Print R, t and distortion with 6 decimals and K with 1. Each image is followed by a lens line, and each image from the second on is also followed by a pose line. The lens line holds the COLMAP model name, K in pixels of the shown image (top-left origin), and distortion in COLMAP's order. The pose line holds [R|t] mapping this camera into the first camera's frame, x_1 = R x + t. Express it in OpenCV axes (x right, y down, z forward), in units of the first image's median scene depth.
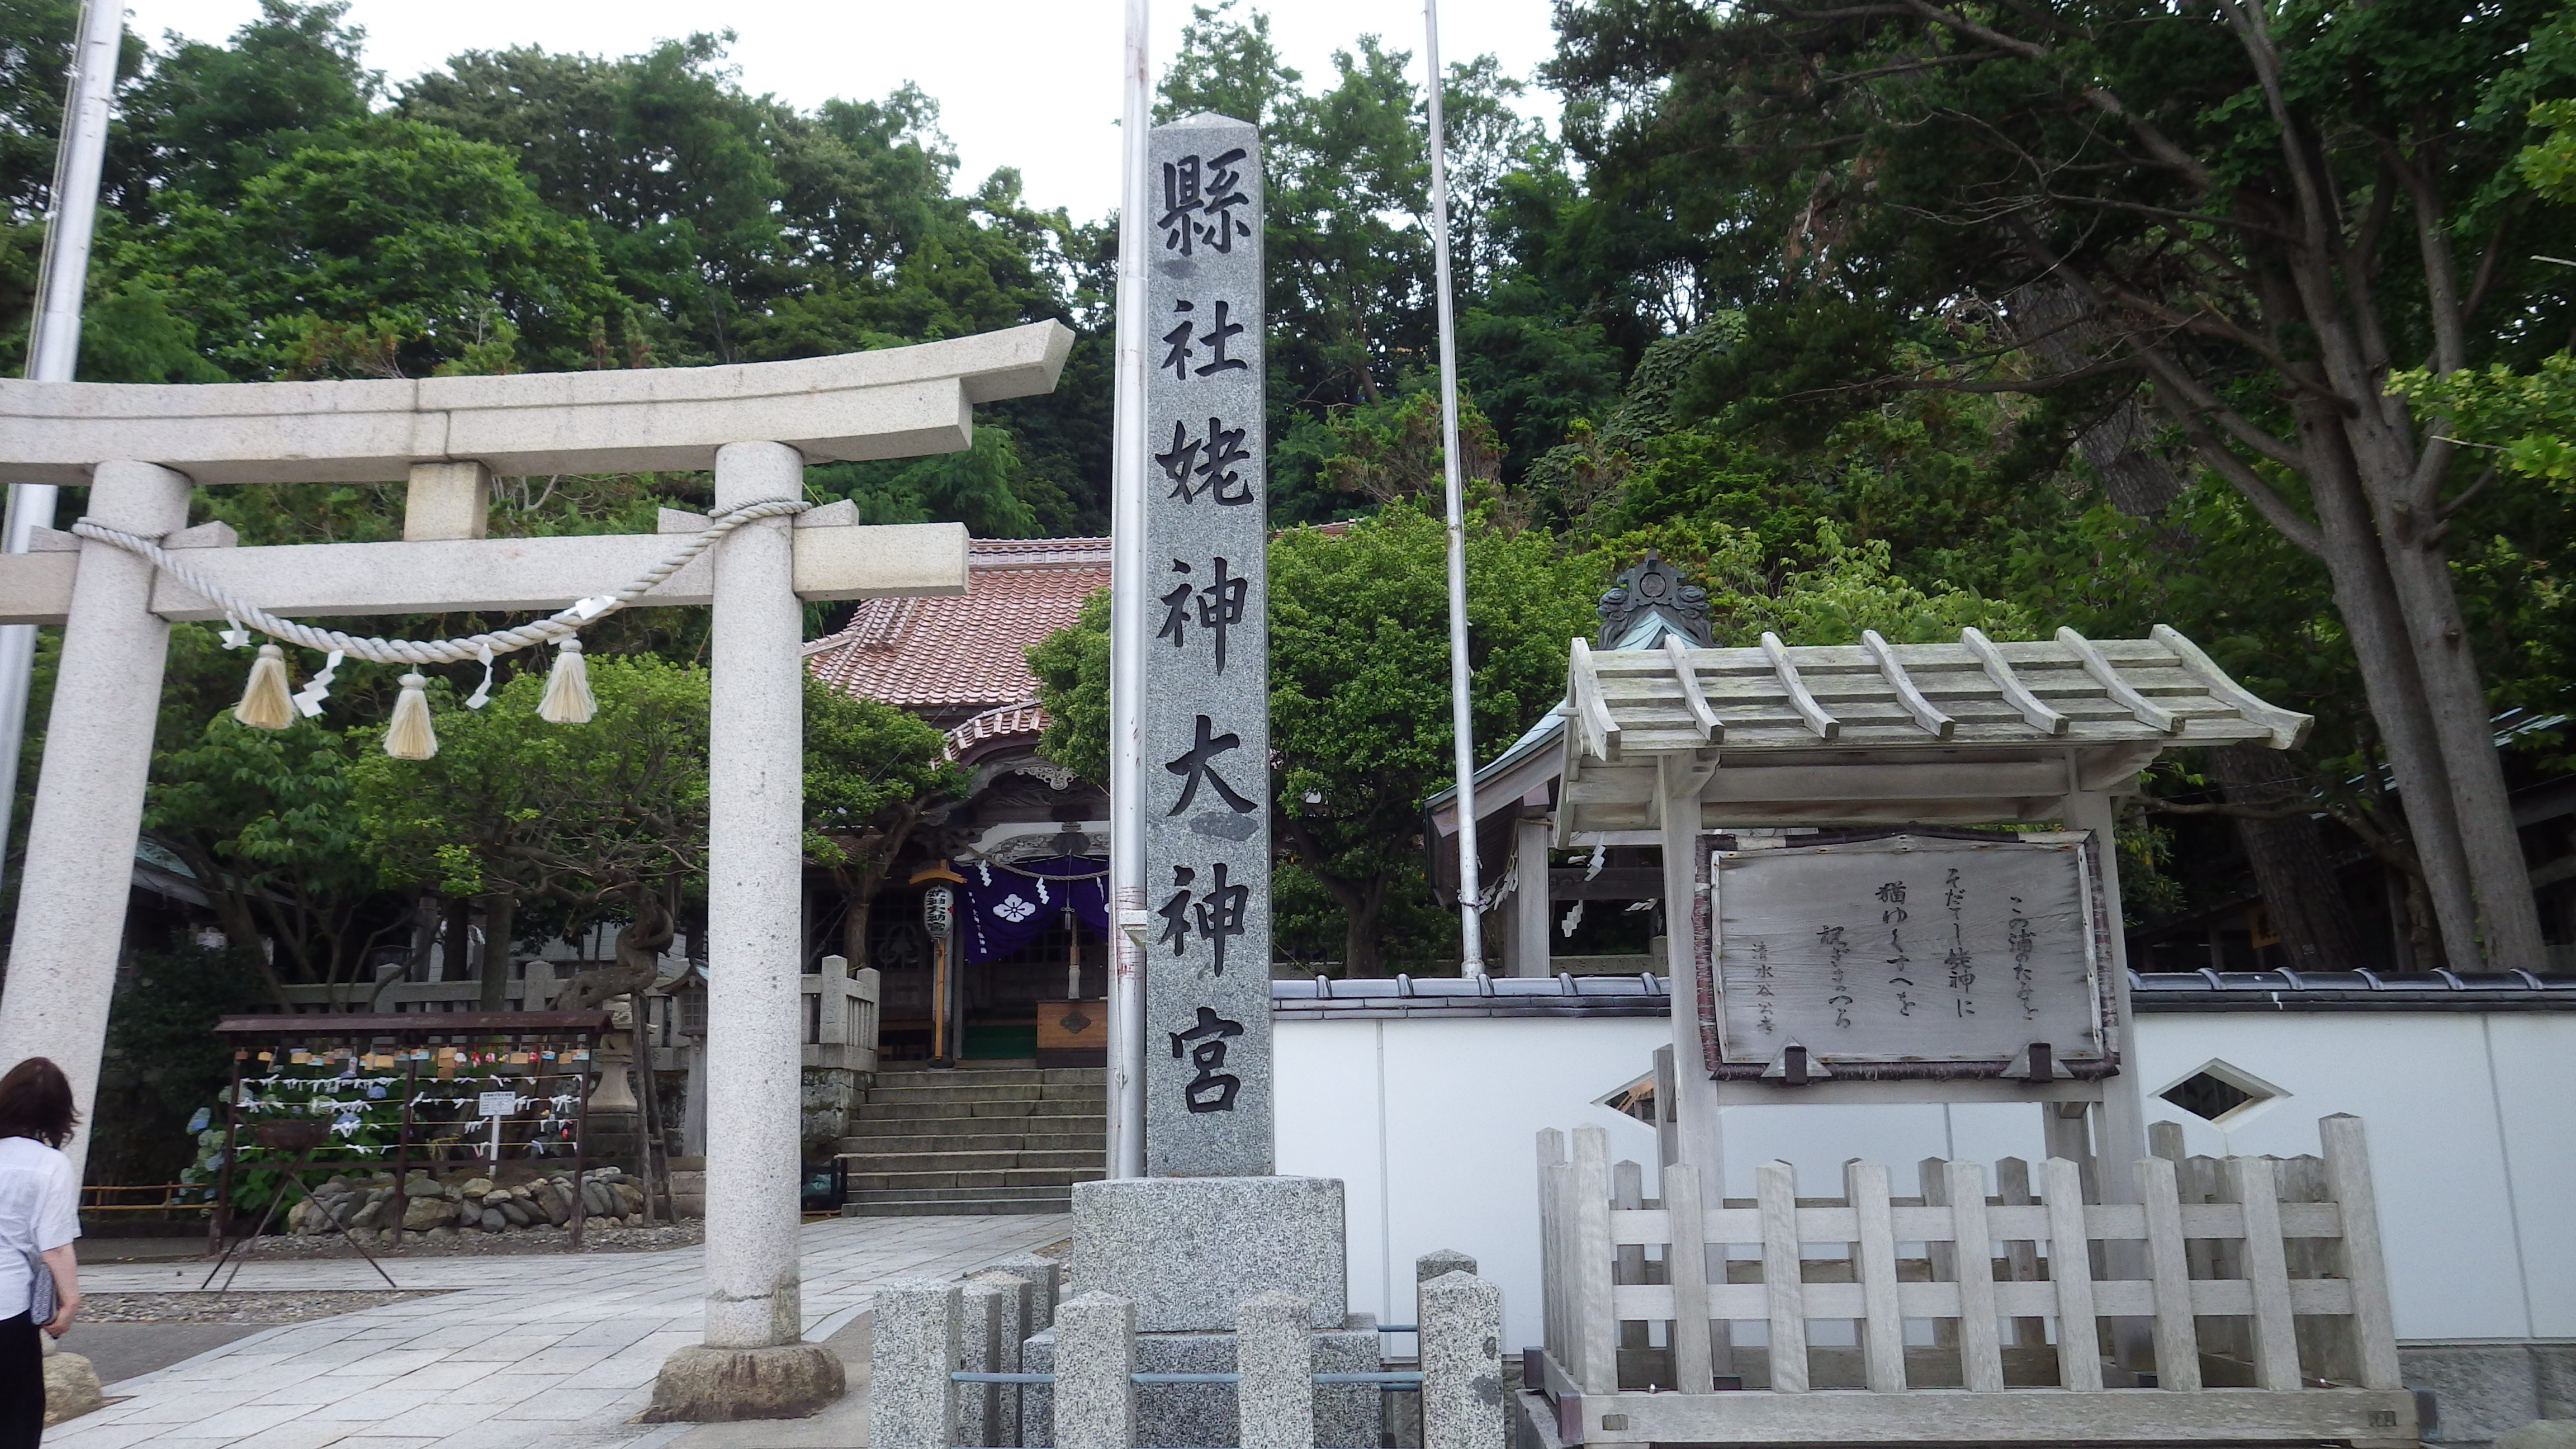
lens RADIAL K [[1991.7, 0, 1295.2], [0, 1991.7, 721.0], [0, 0, 1]] dist [0.010574, 0.004005]
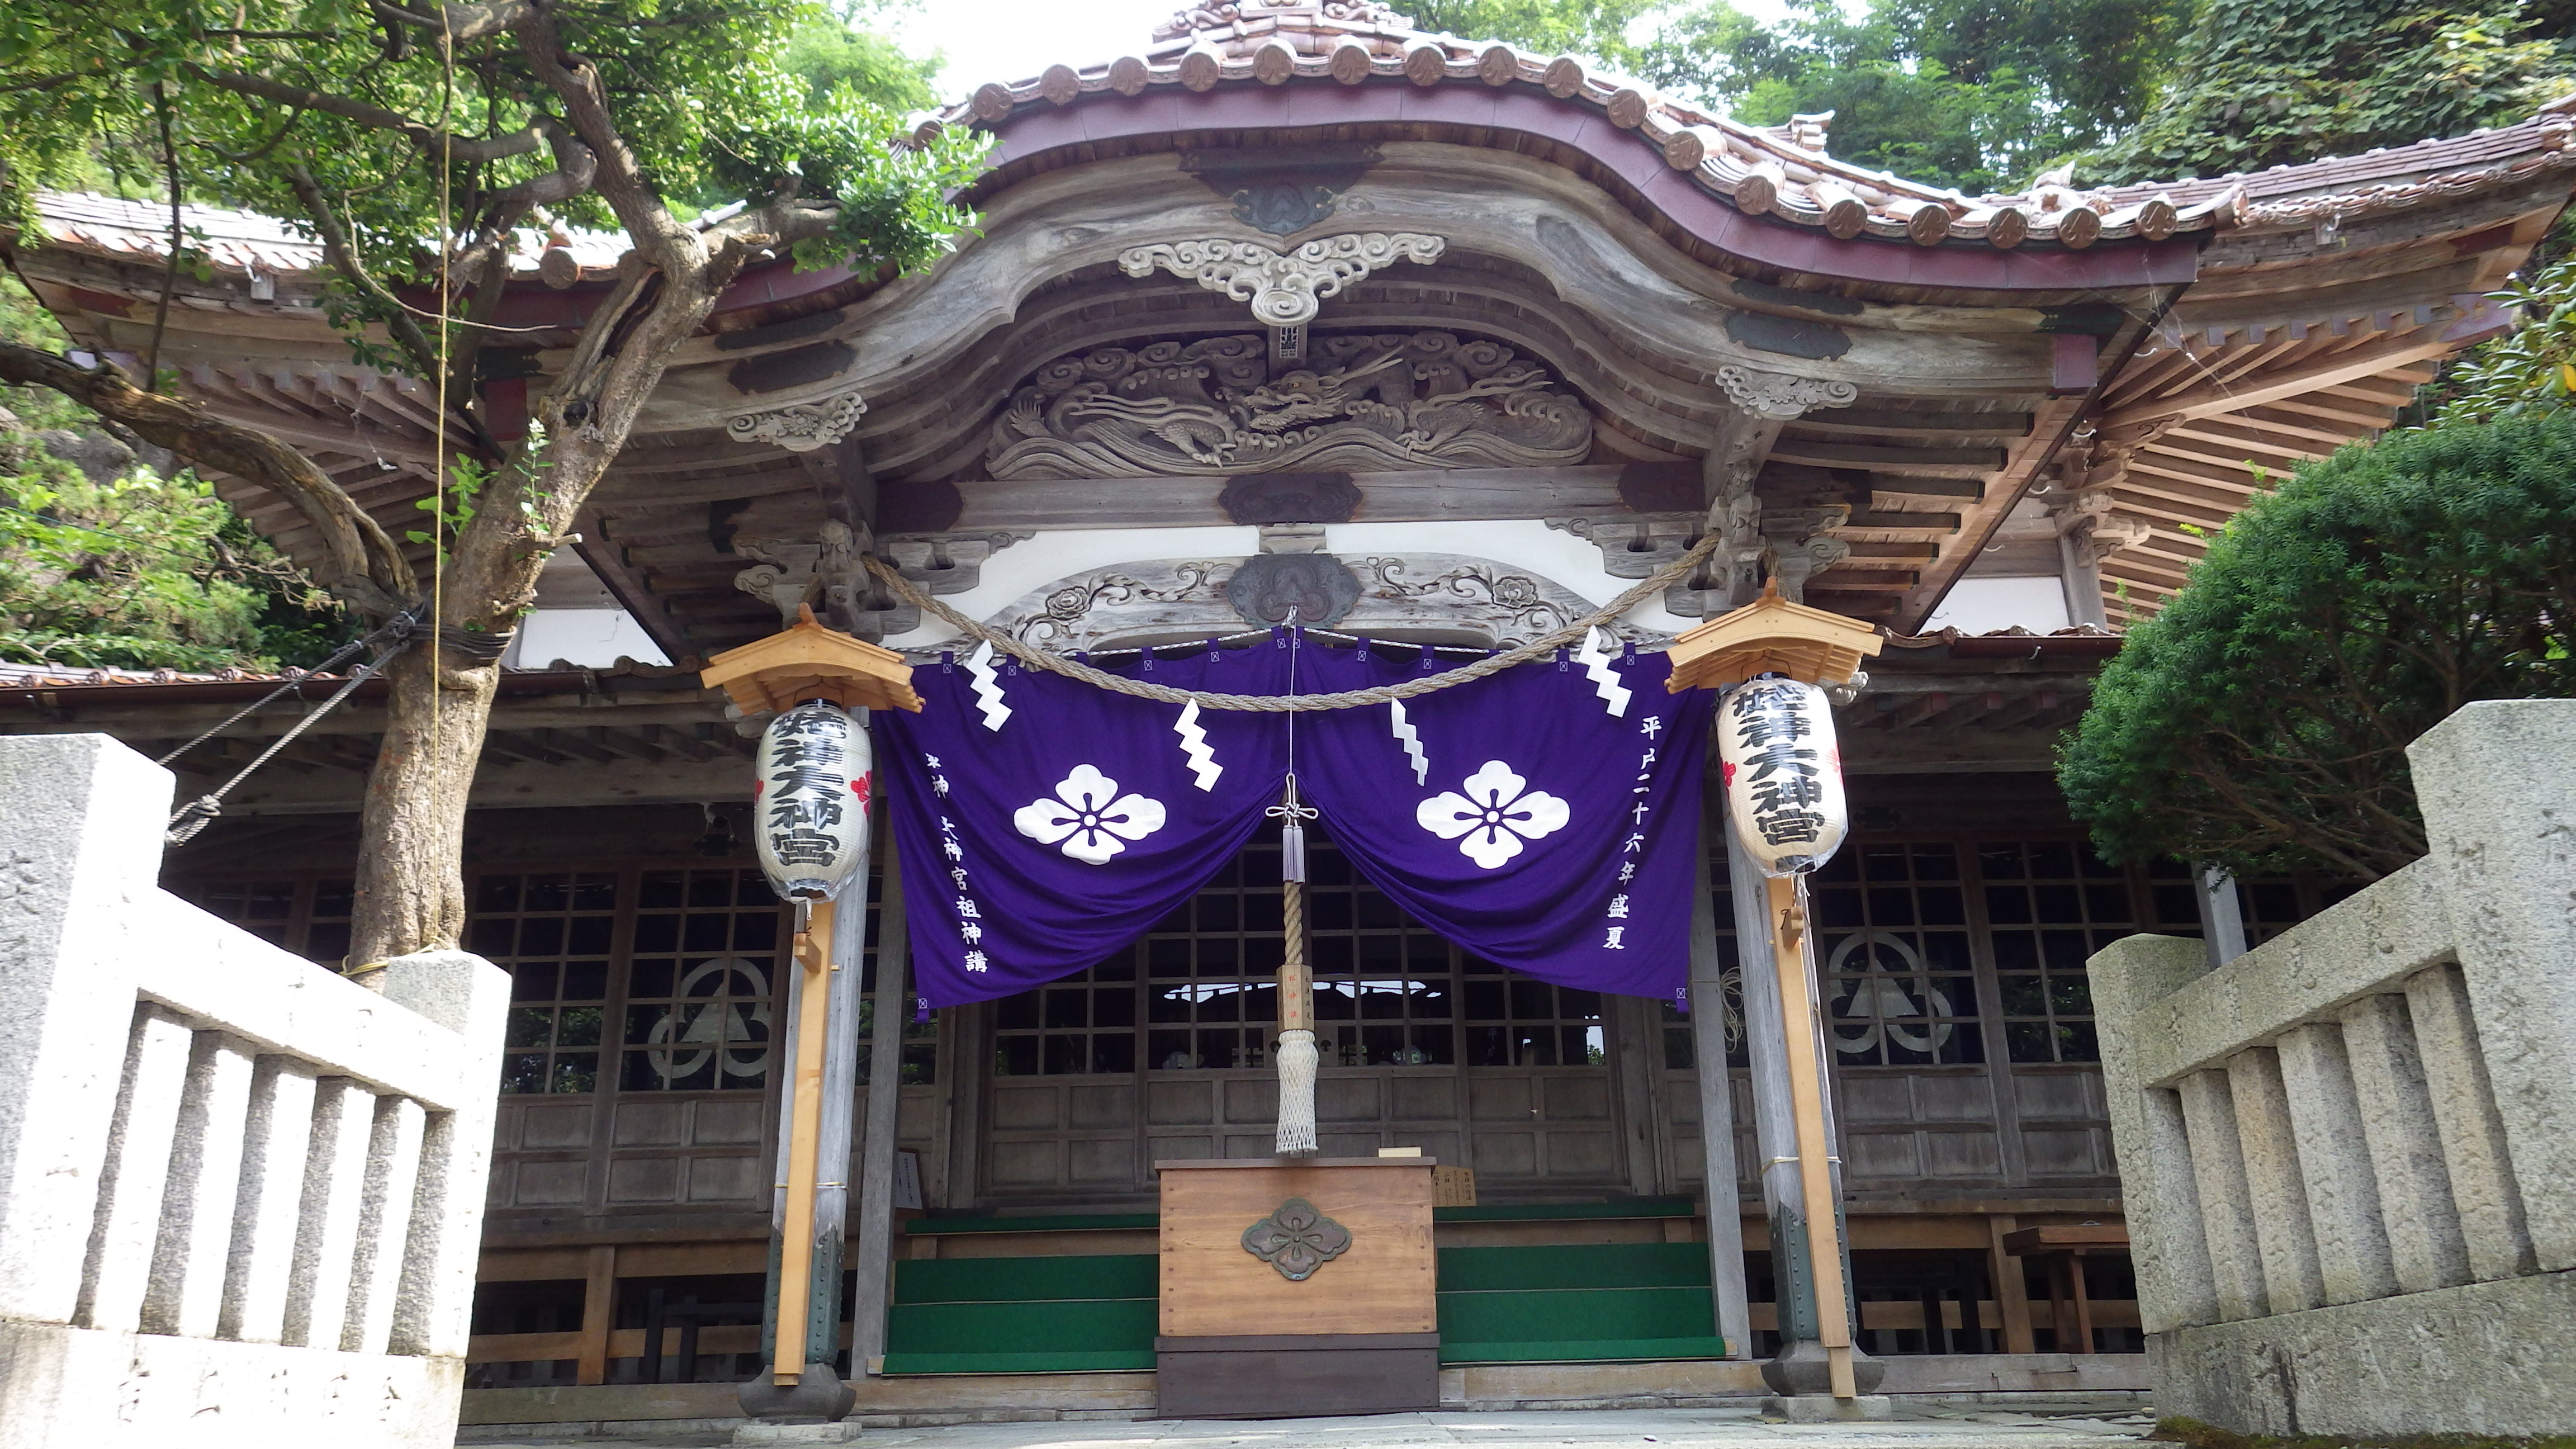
lens RADIAL K [[1991.7, 0, 1277.7], [0, 1991.7, 727.9], [0, 0, 1]] dist [0.010574, 0.004005]
pose [[0.999148, 0.009319, 0.040207, -0.127140], [-0.002697, 0.986835, -0.161706, 0.127442], [-0.041185, 0.161460, 0.986020, 0.729336]]
